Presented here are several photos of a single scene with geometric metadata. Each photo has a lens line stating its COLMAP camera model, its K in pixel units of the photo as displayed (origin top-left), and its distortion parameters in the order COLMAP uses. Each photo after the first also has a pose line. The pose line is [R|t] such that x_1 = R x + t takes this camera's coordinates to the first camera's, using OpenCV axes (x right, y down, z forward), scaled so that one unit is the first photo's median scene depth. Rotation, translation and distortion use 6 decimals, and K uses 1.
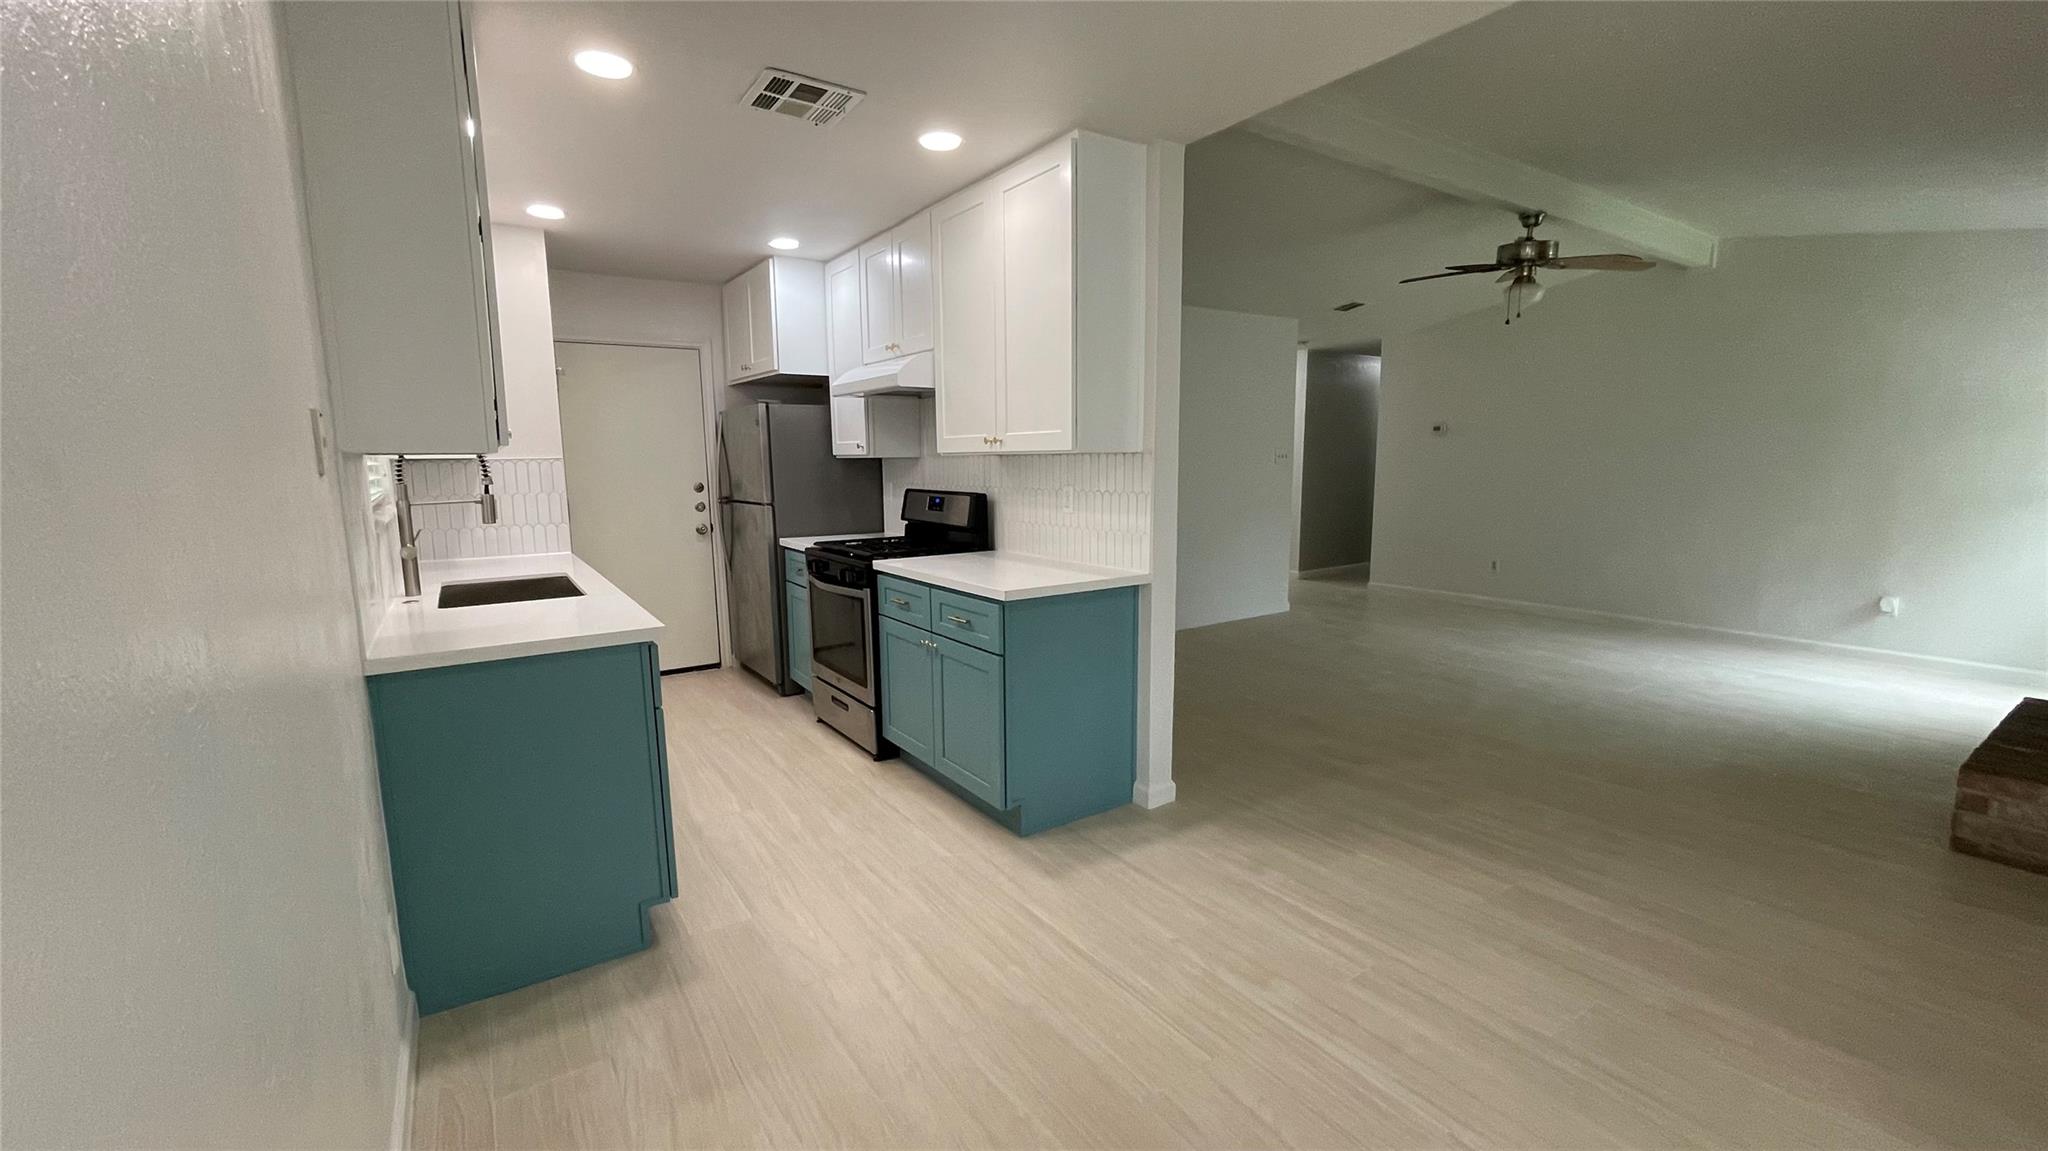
lens RADIAL K [[832.9, 0, 1016.9], [0, 832.9, 577.6], [0, 0, 1]] dist [-0.003646, 0.000684]
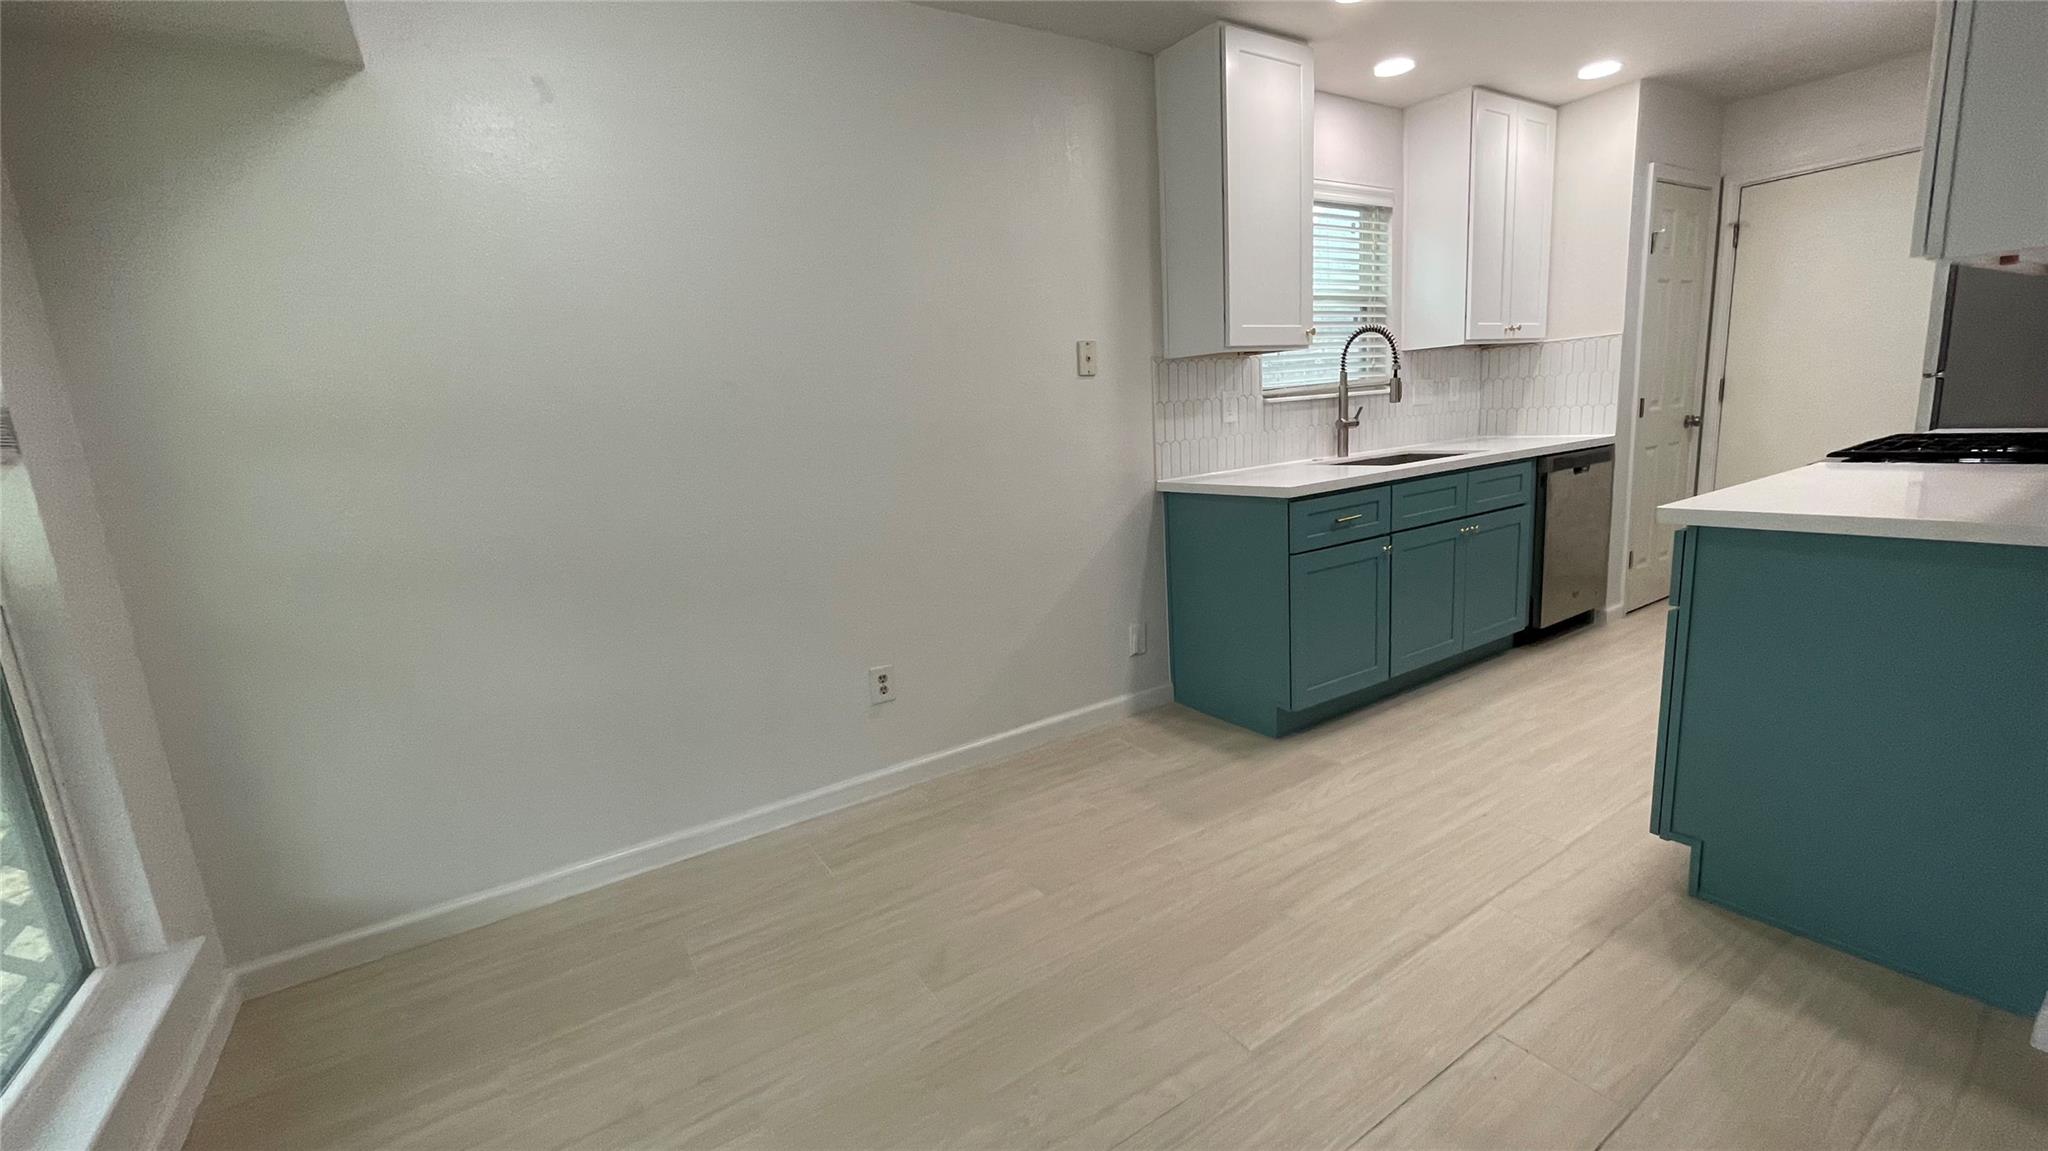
lens RADIAL K [[832.9, 0, 1016.1], [0, 832.9, 581.0], [0, 0, 1]] dist [-0.003646, 0.000684]
pose [[-0.019381, 0.211862, -0.977107, 0.436100], [-0.072134, 0.974448, 0.212717, -0.020333], [0.997207, 0.074605, -0.003604, 0.331741]]
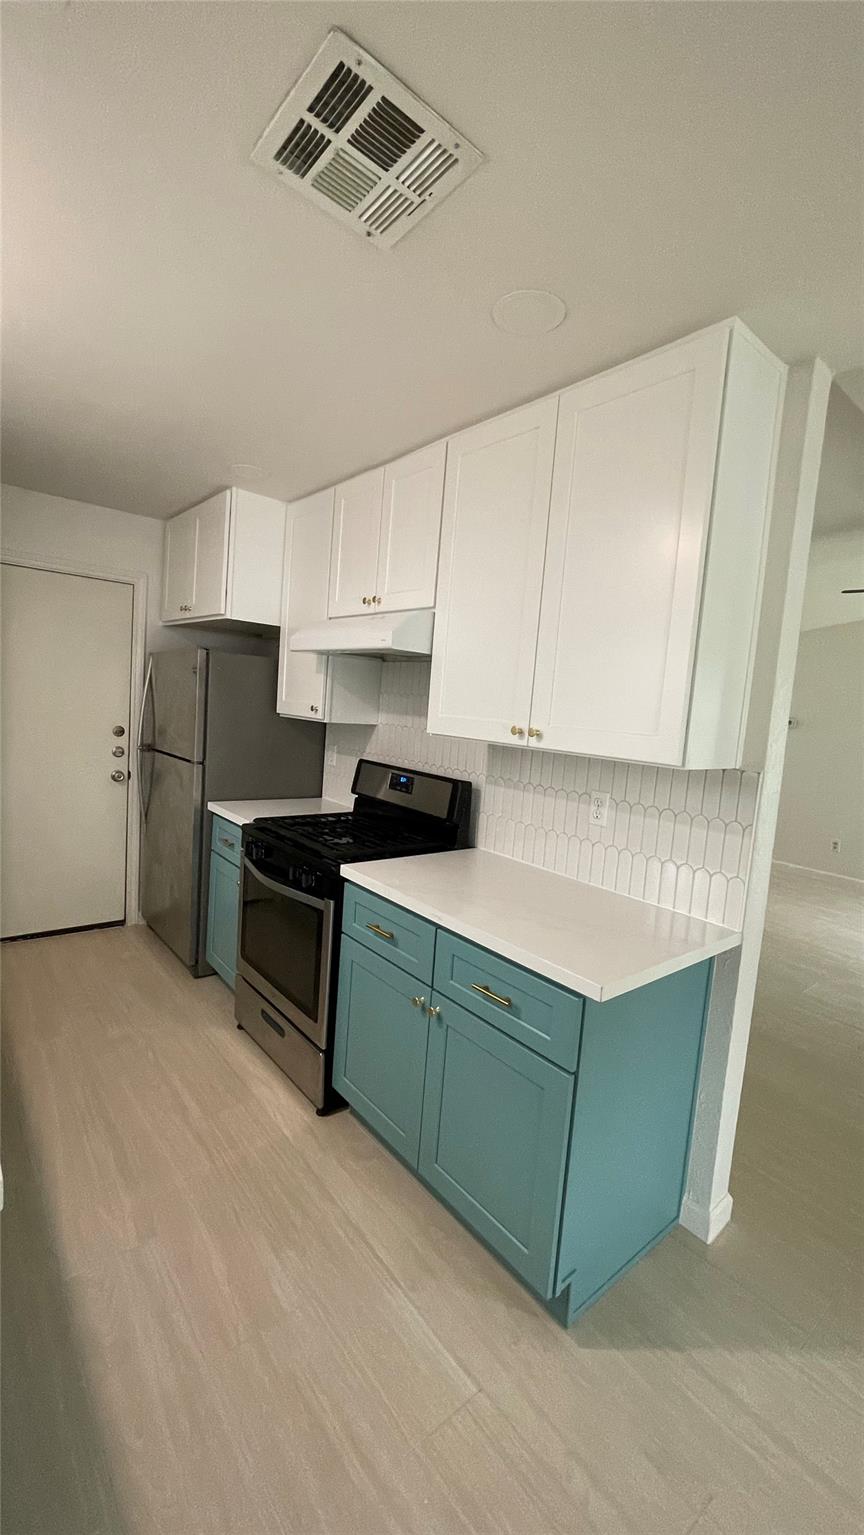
lens RADIAL K [[624.3, 0, 425.3], [0, 624.3, 757.6], [0, 0, 1]] dist [-0.003646, 0.000684]
pose [[0.992474, 0.074523, 0.097173, -0.138842], [-0.069245, 0.995992, -0.056607, -0.081215], [-0.101002, 0.049452, 0.993656, 0.353935]]
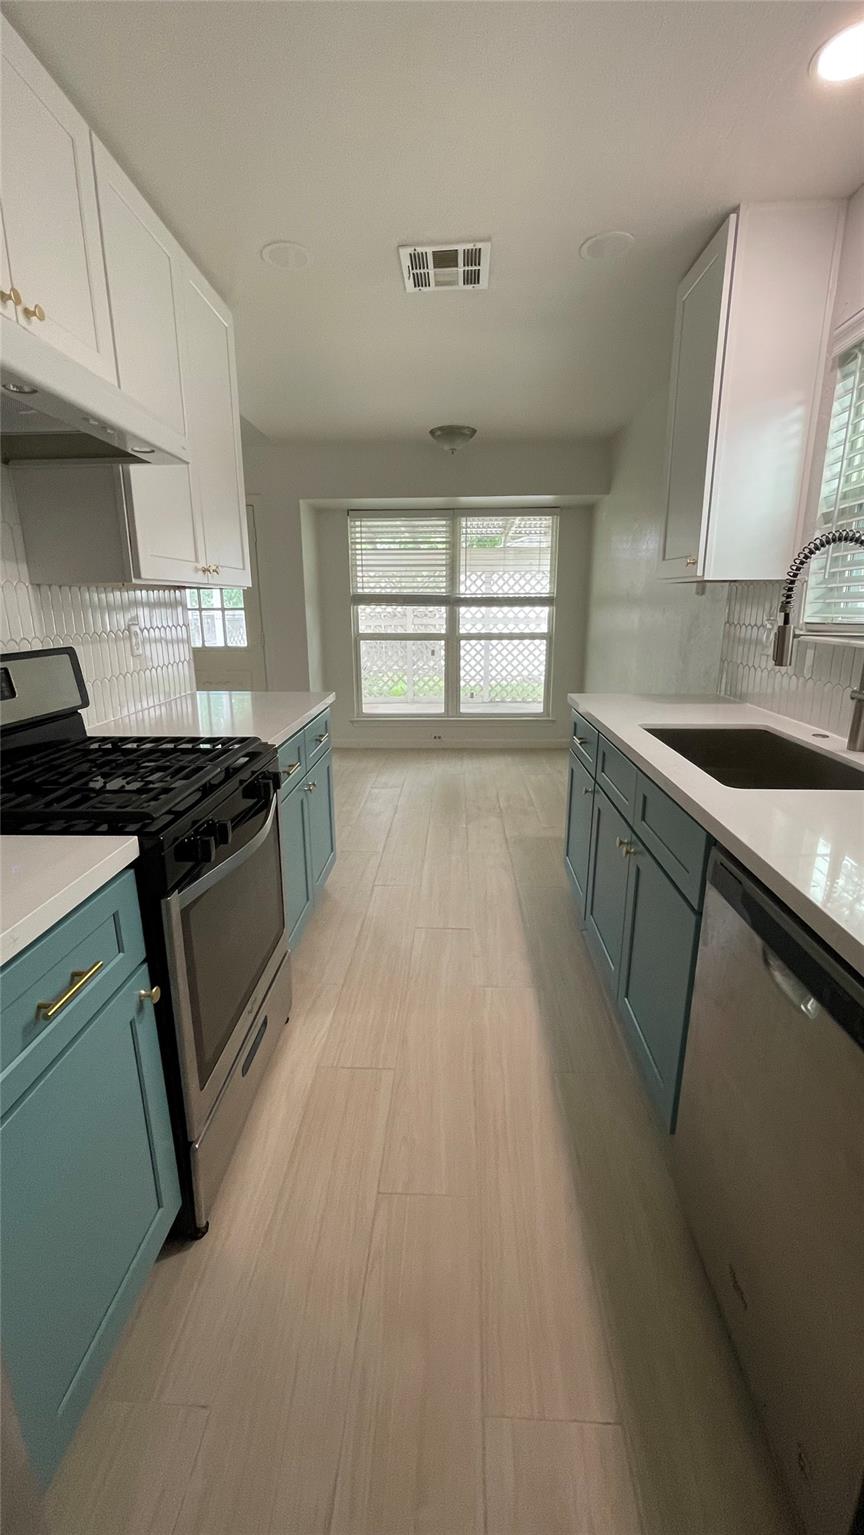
lens RADIAL K [[624.3, 0, 434.1], [0, 624.3, 760.9], [0, 0, 1]] dist [-0.003646, 0.000684]
pose [[-0.810448, -0.129073, 0.571414, -0.499515], [0.098302, 0.931629, 0.349864, -0.147044], [-0.577503, 0.339718, -0.742349, 1.136879]]
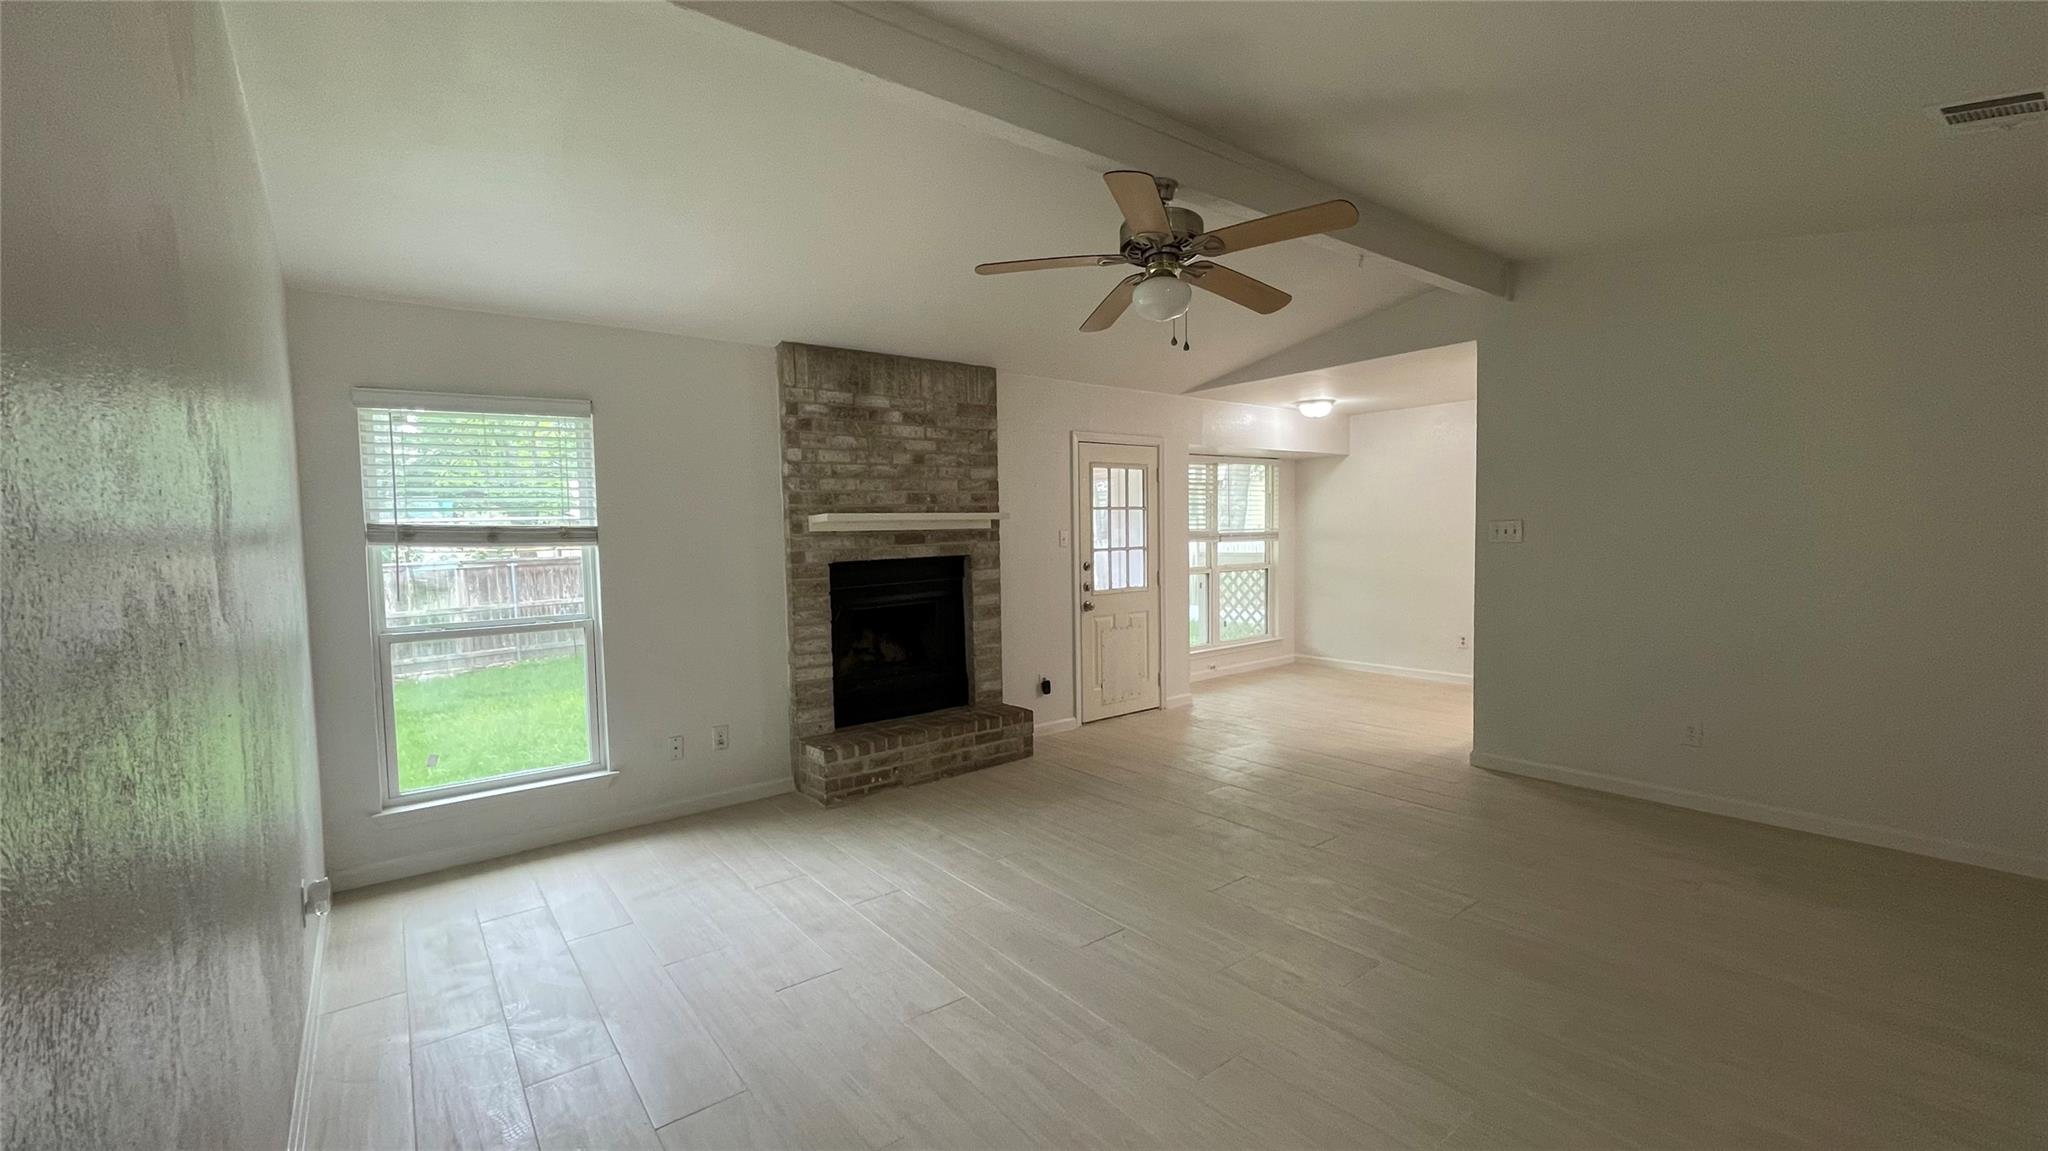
lens RADIAL K [[832.9, 0, 1017.7], [0, 832.9, 578.7], [0, 0, 1]] dist [-0.003646, 0.000684]
pose [[-0.996995, 0.033521, -0.069837, 0.850818], [0.018798, 0.979272, 0.201675, -0.289734], [0.075150, 0.199756, -0.976960, 1.836625]]
